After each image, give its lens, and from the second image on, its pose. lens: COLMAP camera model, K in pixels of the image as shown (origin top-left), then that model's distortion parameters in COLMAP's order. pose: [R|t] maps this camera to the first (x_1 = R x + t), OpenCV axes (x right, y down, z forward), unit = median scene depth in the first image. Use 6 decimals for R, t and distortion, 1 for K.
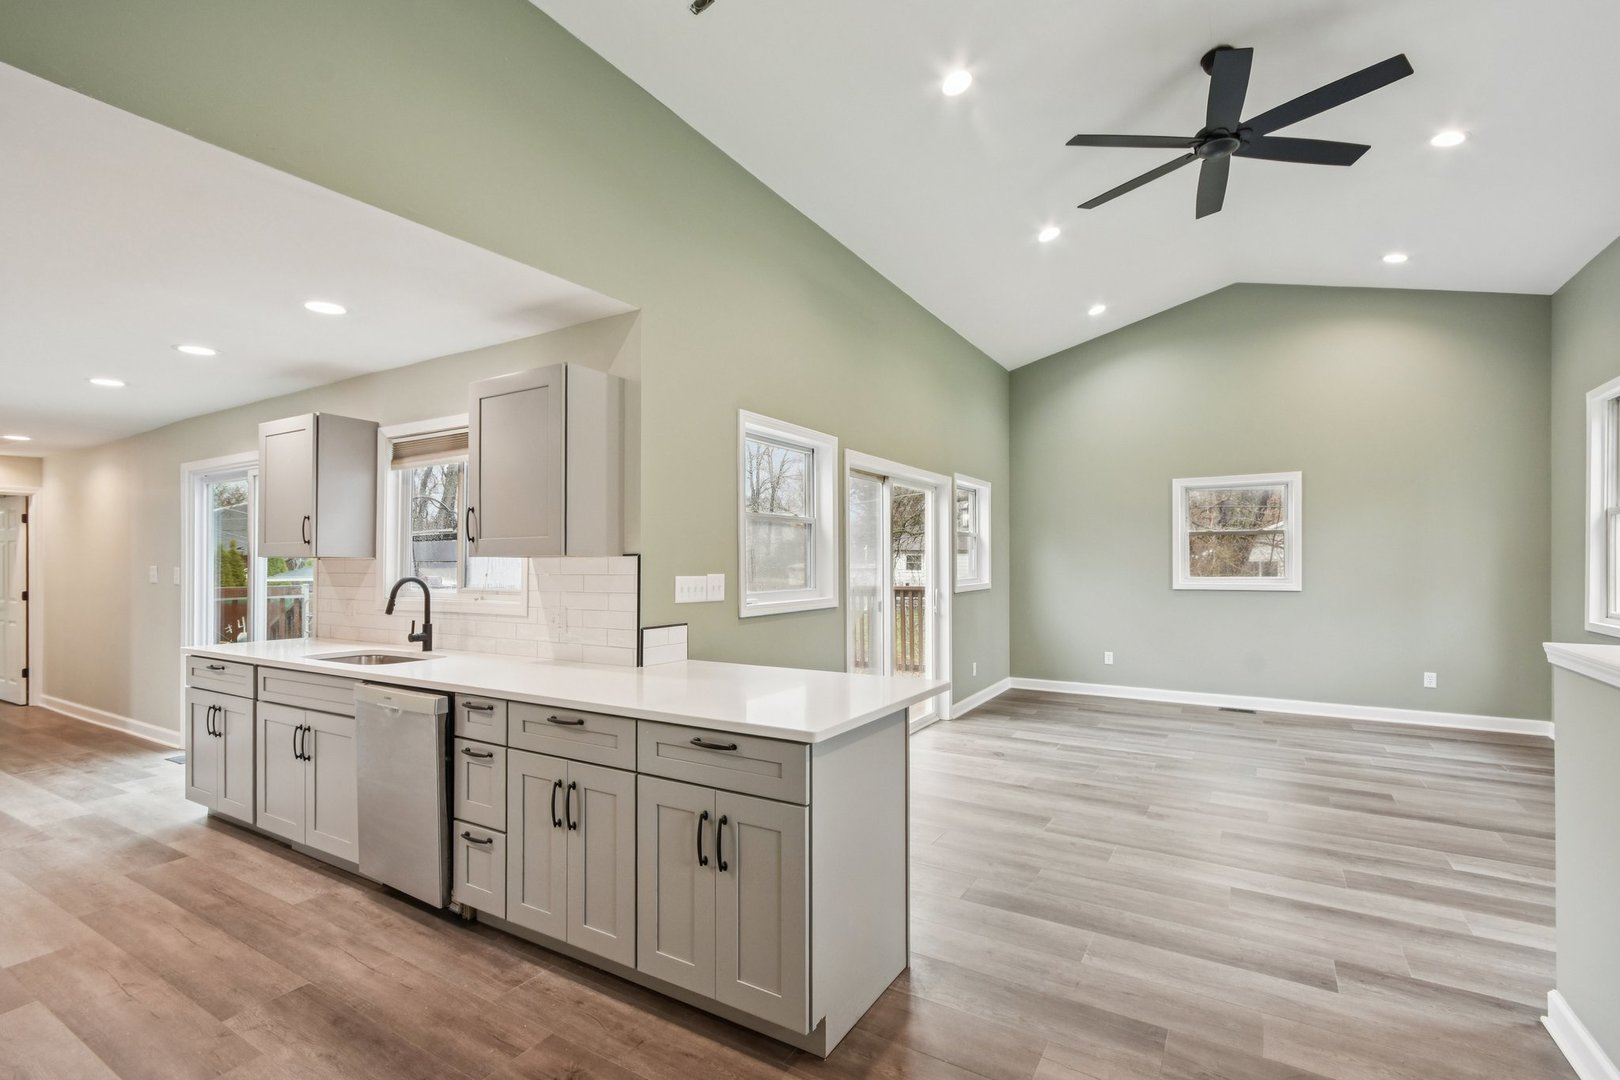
lens RADIAL K [[738.6, 0, 815.0], [0, 738.6, 561.3], [0, 0, 1]] dist [-0.000880, 0.008541]
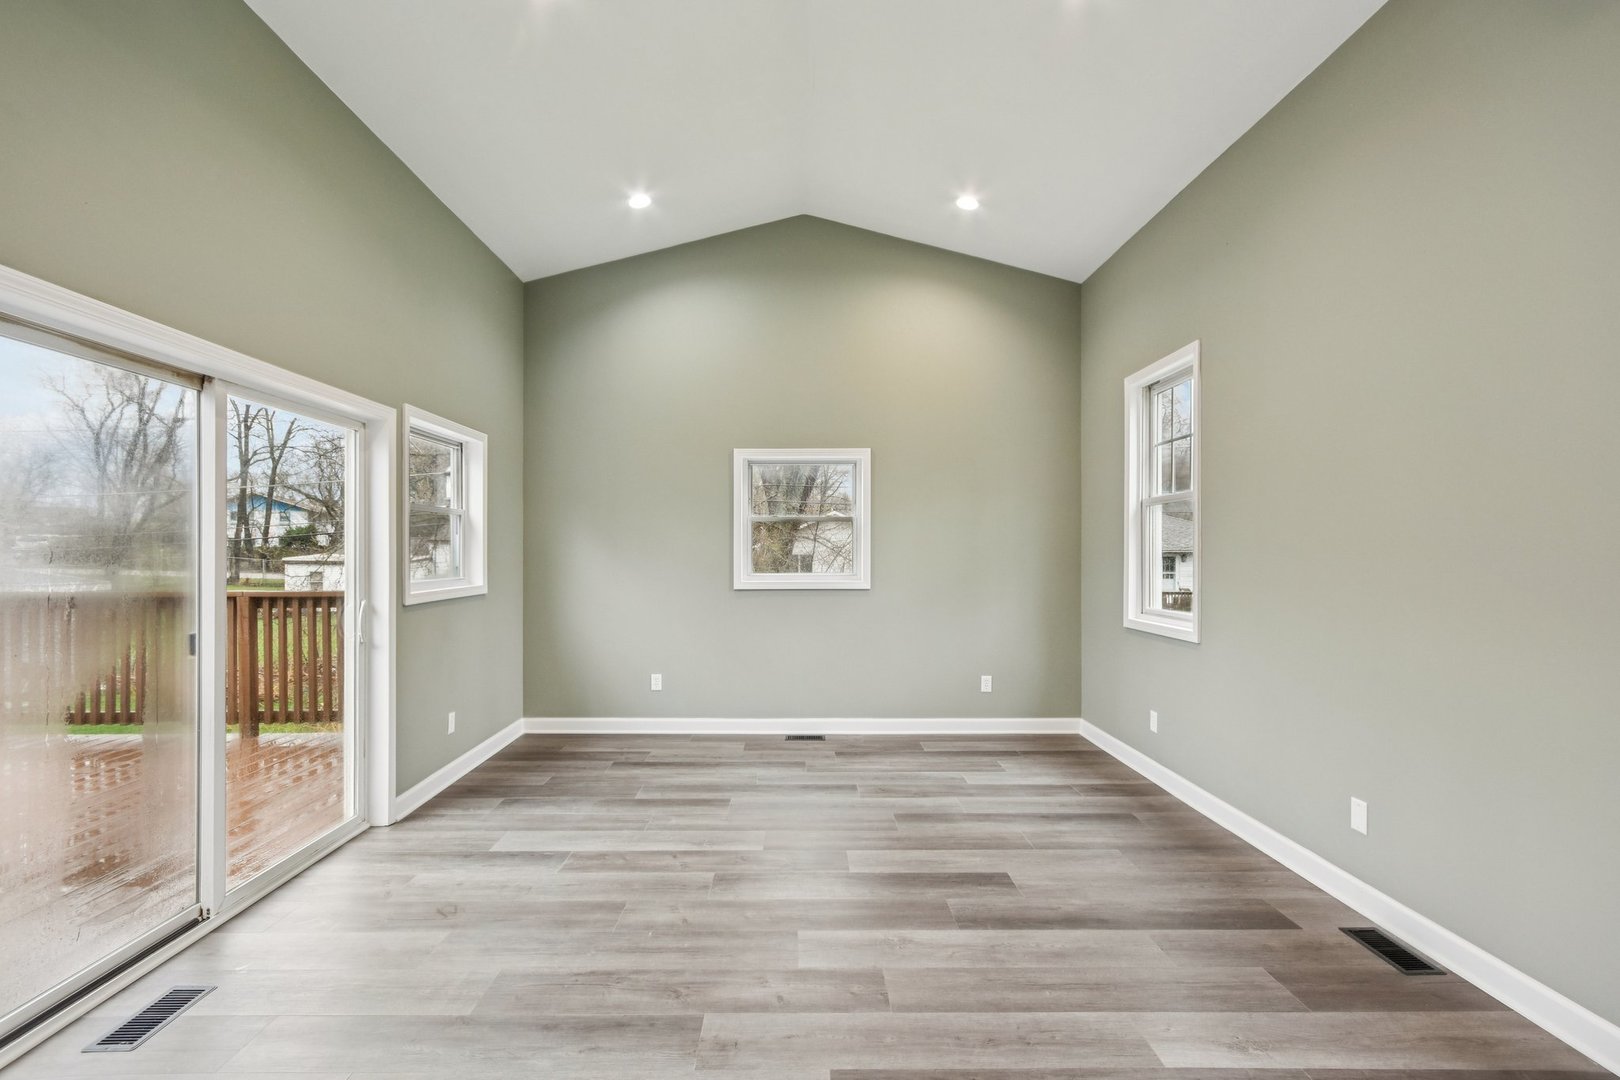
lens RADIAL K [[730.4, 0, 804.6], [0, 730.4, 551.3], [0, 0, 1]] dist [0.000531, 0.000105]
pose [[0.848672, 0.004268, 0.528903, 0.161212], [-0.002674, 0.999989, -0.003780, 0.000295], [-0.528913, 0.001794, 0.848674, 0.352854]]
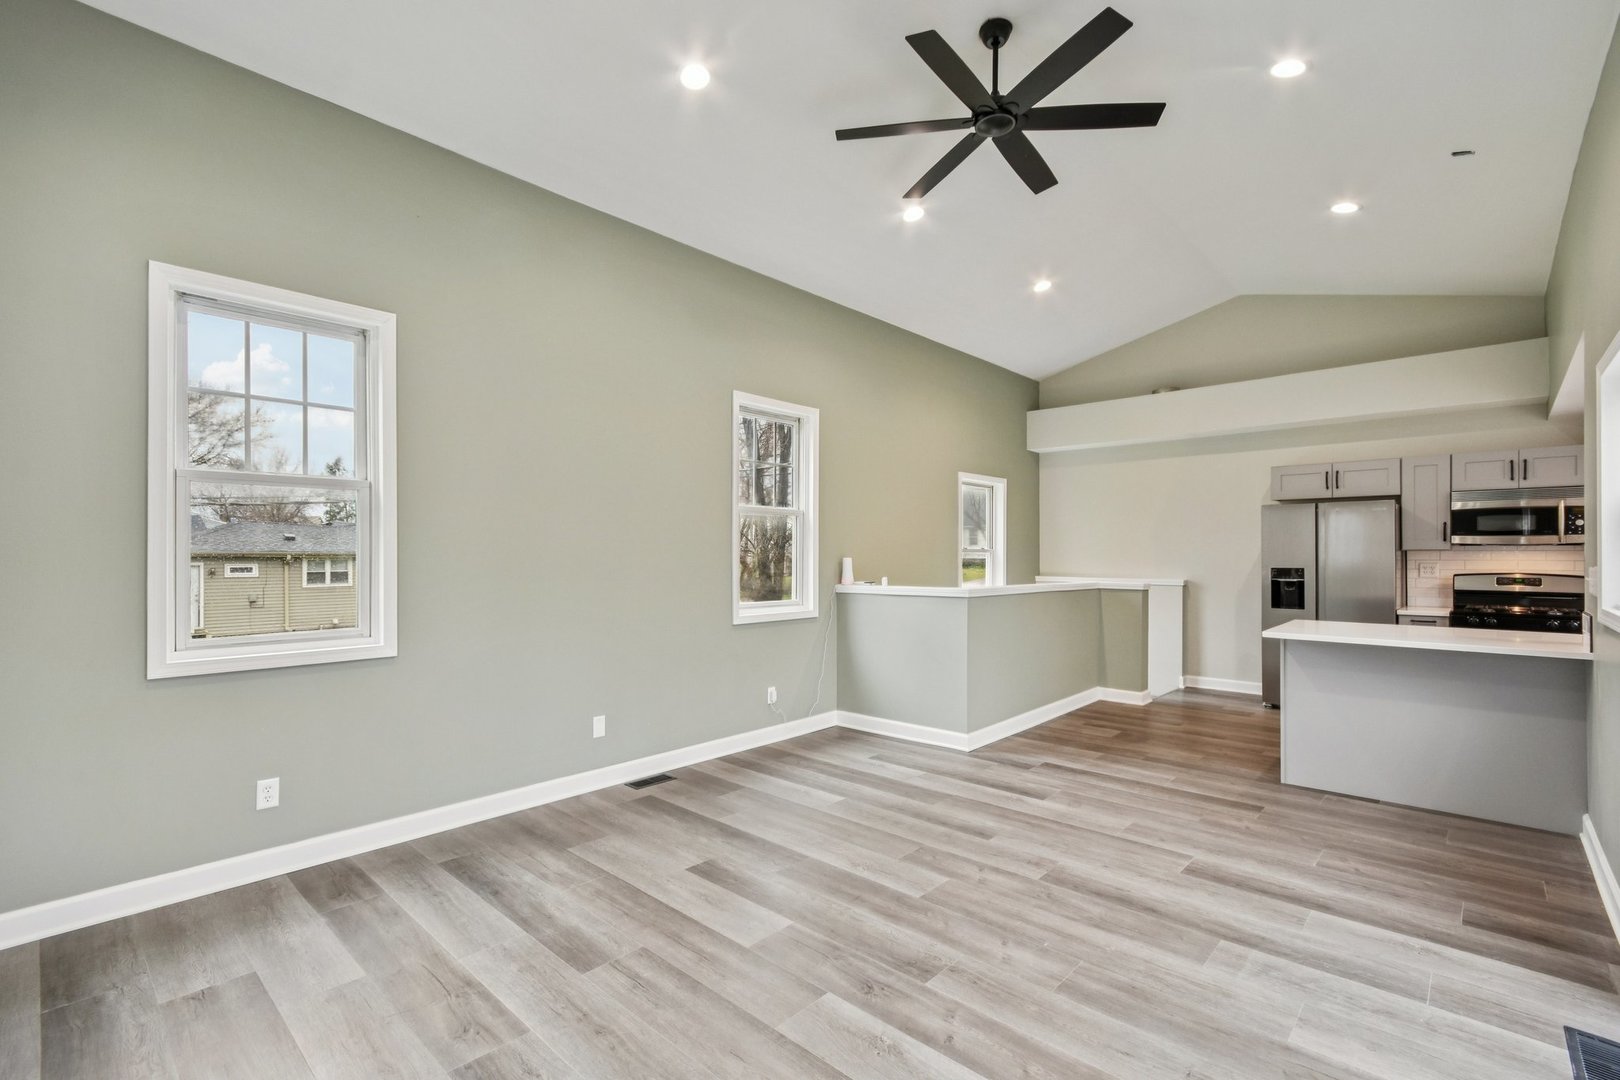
lens RADIAL K [[730.4, 0, 804.6], [0, 730.4, 551.3], [0, 0, 1]] dist [0.000531, 0.000105]
pose [[-0.978162, 0.007553, 0.207709, 0.360691], [0.006858, 0.999968, -0.004062, -0.001856], [-0.207733, -0.002549, -0.978182, 1.213667]]
